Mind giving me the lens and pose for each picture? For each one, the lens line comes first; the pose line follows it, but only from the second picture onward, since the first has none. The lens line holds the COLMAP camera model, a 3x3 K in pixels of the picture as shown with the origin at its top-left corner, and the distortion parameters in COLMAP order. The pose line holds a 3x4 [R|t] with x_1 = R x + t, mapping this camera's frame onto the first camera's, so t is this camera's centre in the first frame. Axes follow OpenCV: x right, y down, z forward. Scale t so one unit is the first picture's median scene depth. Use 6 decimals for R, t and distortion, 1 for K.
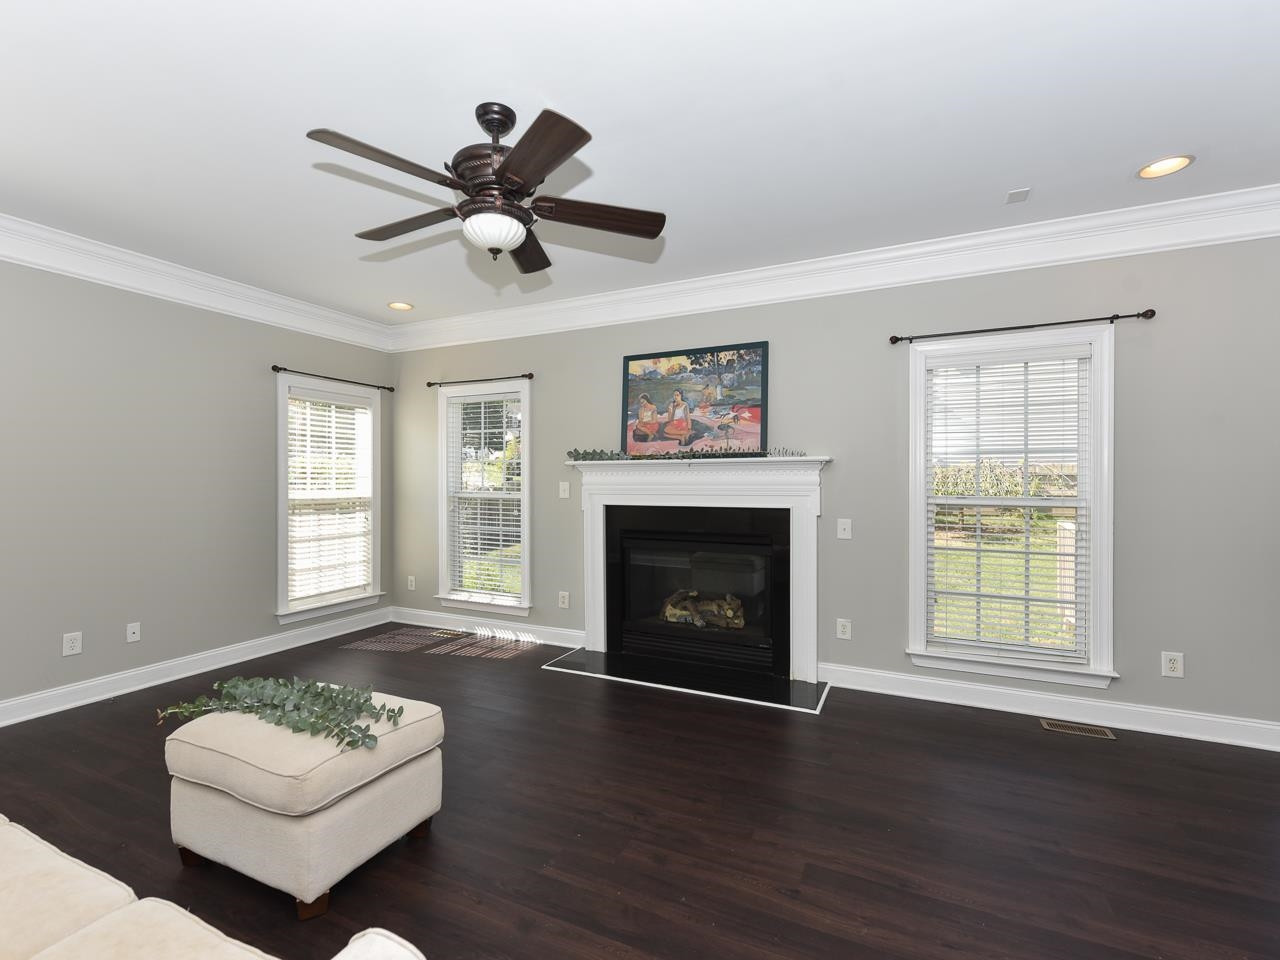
lens RADIAL K [[584.1, 0, 507.5], [0, 584.1, 483.5], [0, 0, 1]] dist [0.021392, -0.006404]
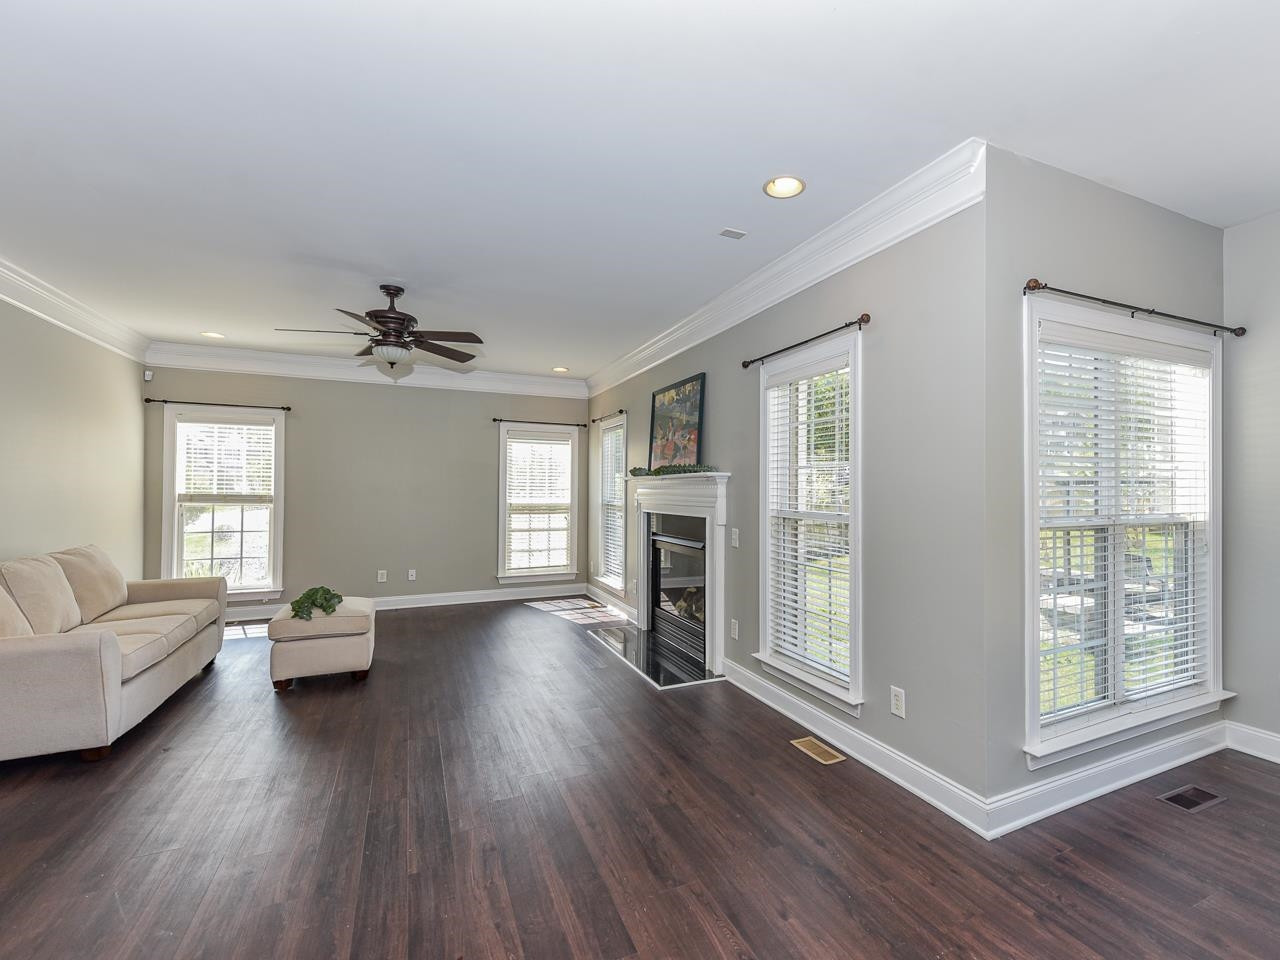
lens RADIAL K [[522.4, 0, 618.3], [0, 522.4, 482.5], [0, 0, 1]] dist [0.001240, 0.000068]
pose [[0.807923, -0.005323, -0.589264, 0.790588], [-0.007966, 0.999769, -0.019954, -0.003286], [0.589234, 0.020815, 0.807694, 0.067224]]
